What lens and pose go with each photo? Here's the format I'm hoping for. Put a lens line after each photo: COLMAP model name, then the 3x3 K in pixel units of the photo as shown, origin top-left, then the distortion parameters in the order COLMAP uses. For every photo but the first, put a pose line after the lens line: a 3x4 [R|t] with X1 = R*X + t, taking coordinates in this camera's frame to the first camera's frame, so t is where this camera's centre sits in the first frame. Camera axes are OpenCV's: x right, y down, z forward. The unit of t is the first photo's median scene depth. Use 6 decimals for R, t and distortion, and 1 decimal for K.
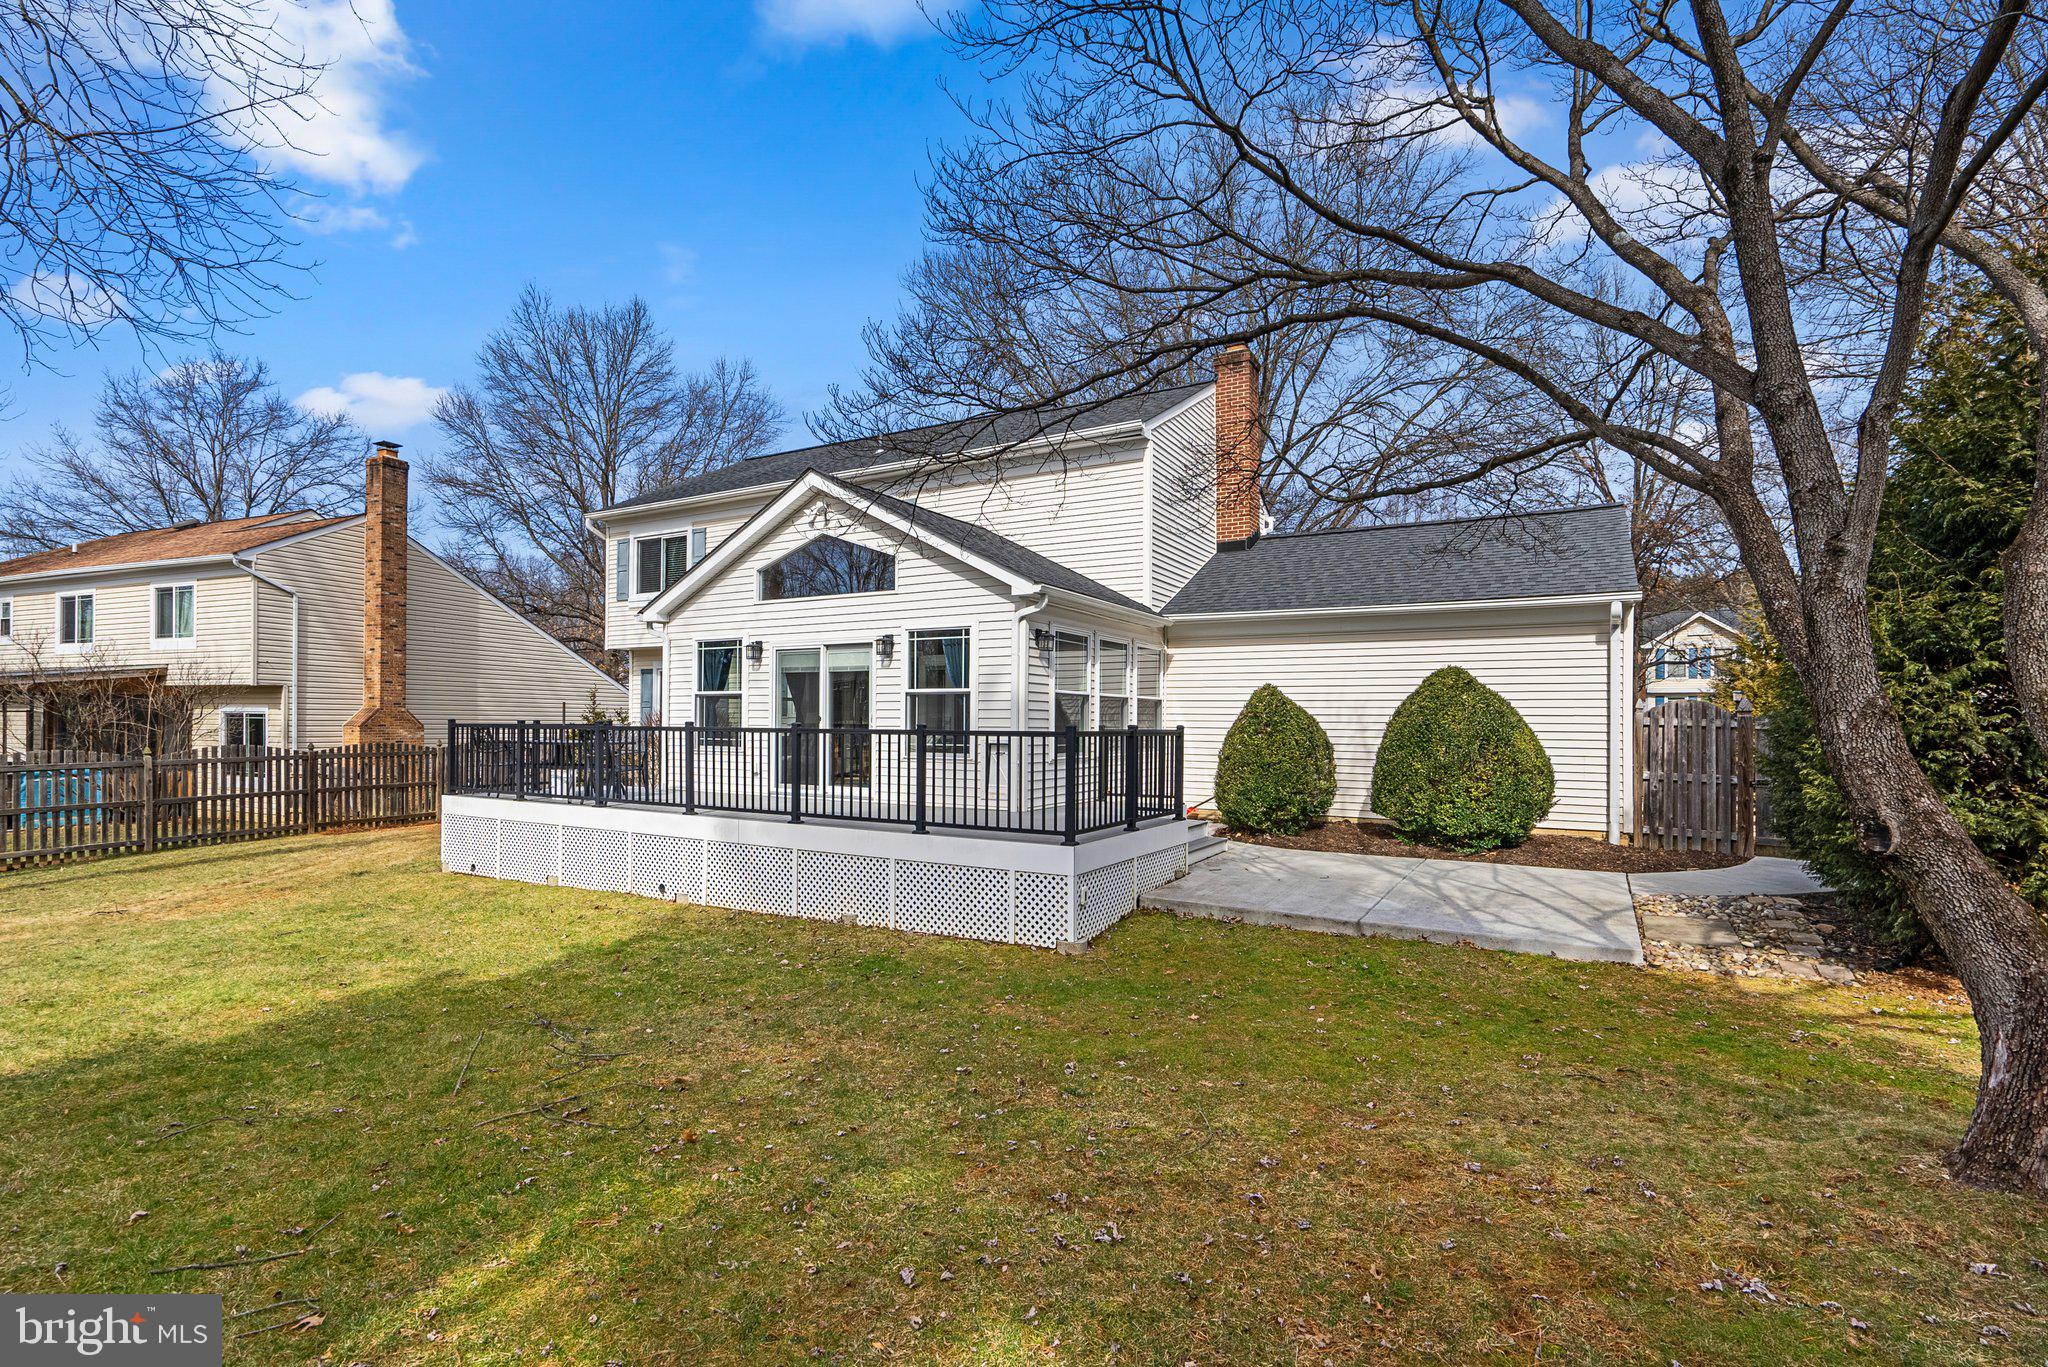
lens RADIAL K [[938.8, 0, 1025.3], [0, 938.8, 704.6], [0, 0, 1]] dist [-0.000173, 0.000207]
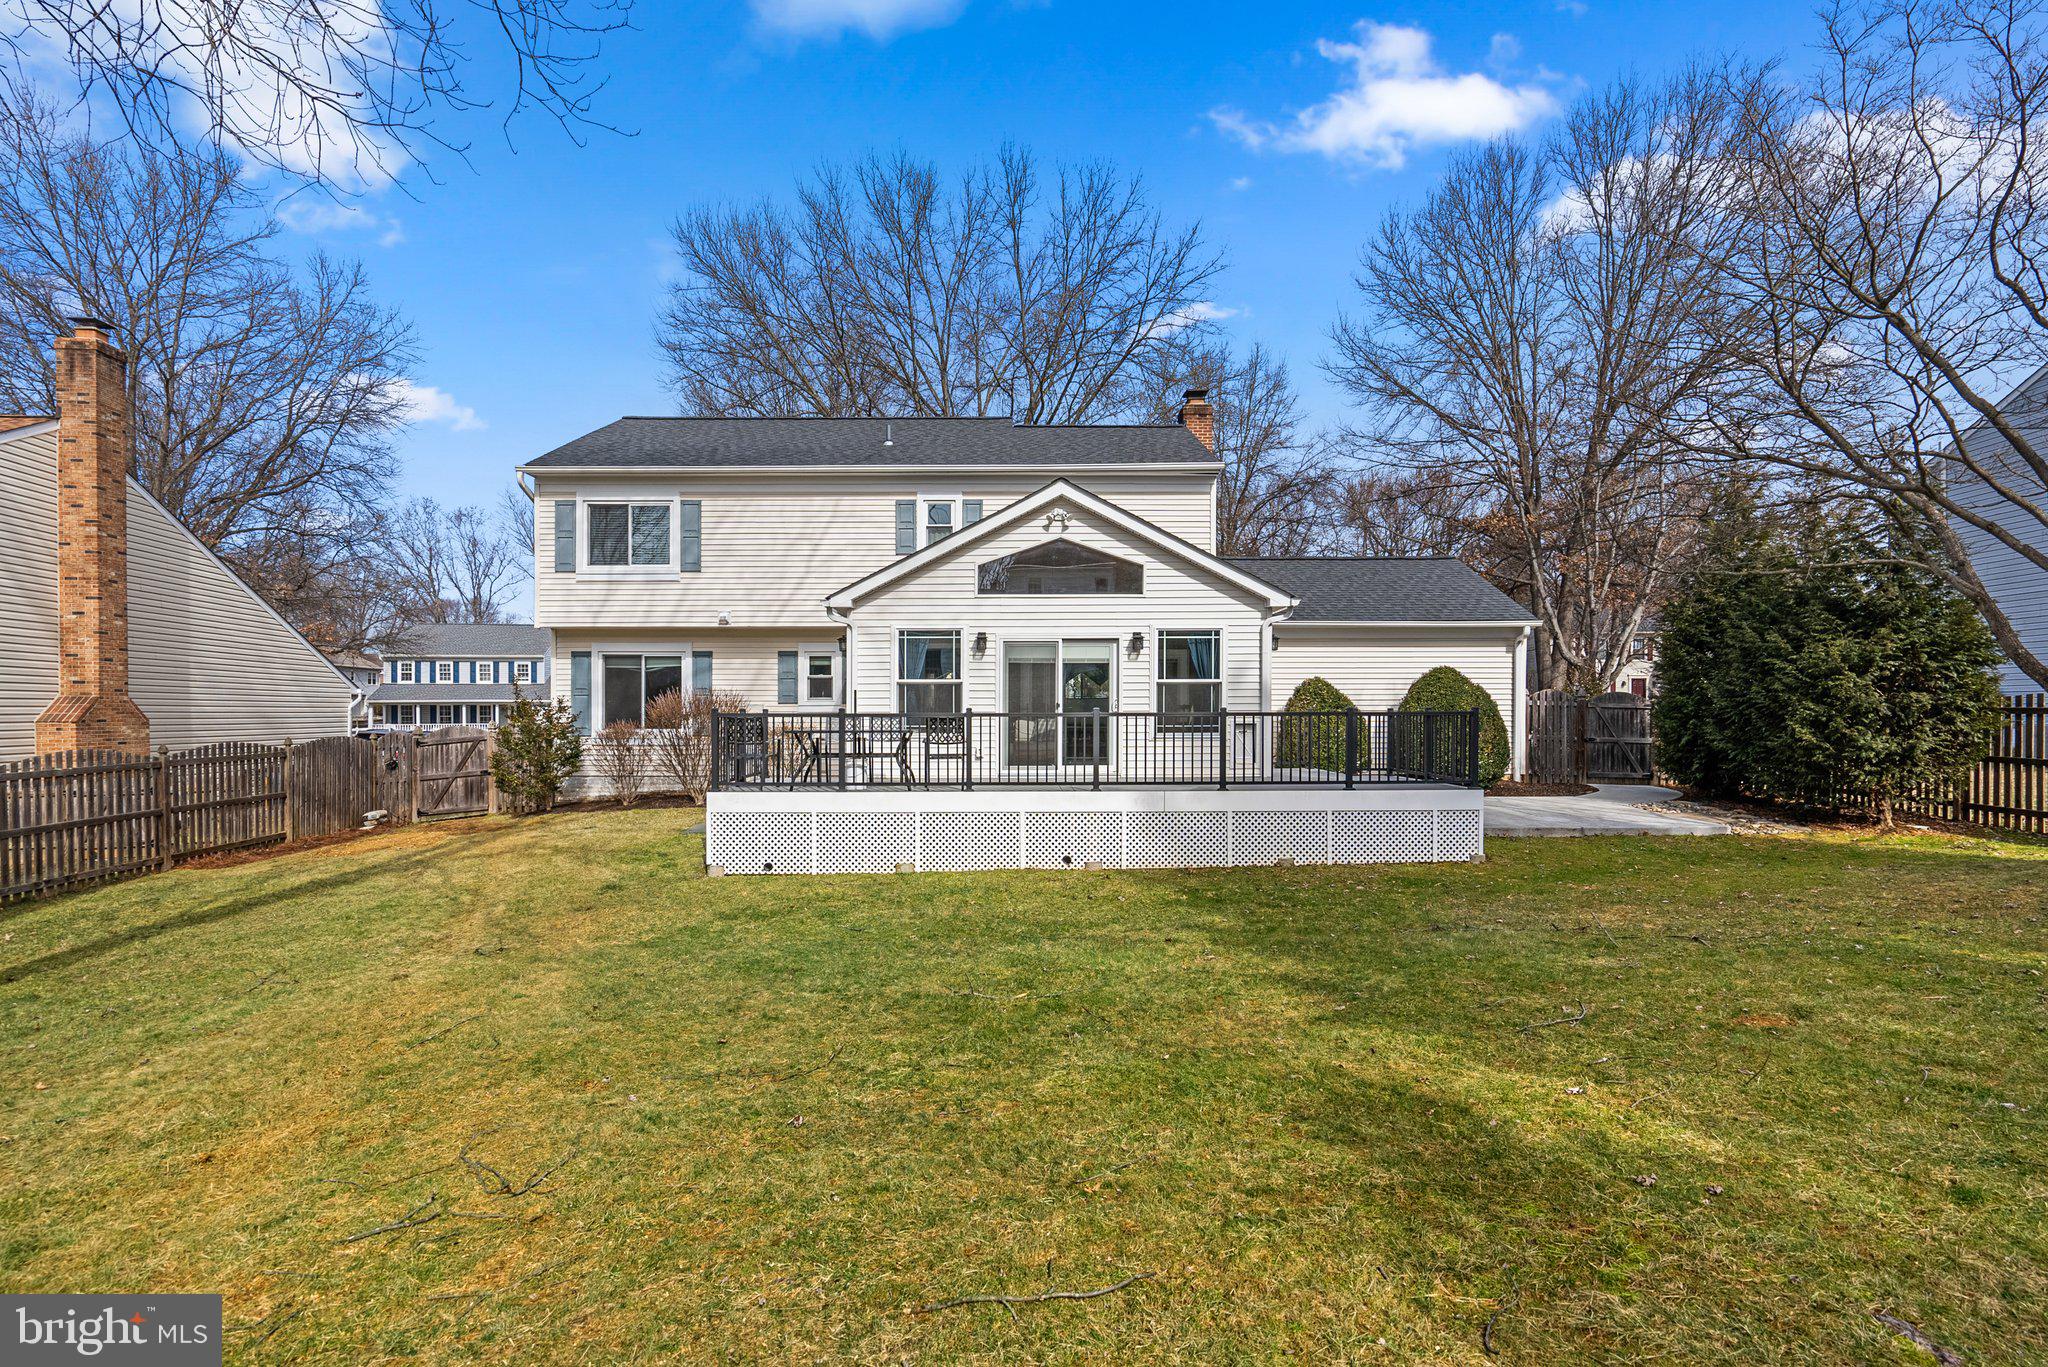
lens RADIAL K [[938.8, 0, 1025.3], [0, 938.8, 704.6], [0, 0, 1]] dist [-0.000173, 0.000207]
pose [[0.862526, -0.007343, 0.505959, -0.827809], [-0.000376, 0.999885, 0.015152, -0.002322], [-0.506012, -0.013259, 0.862425, 0.063355]]
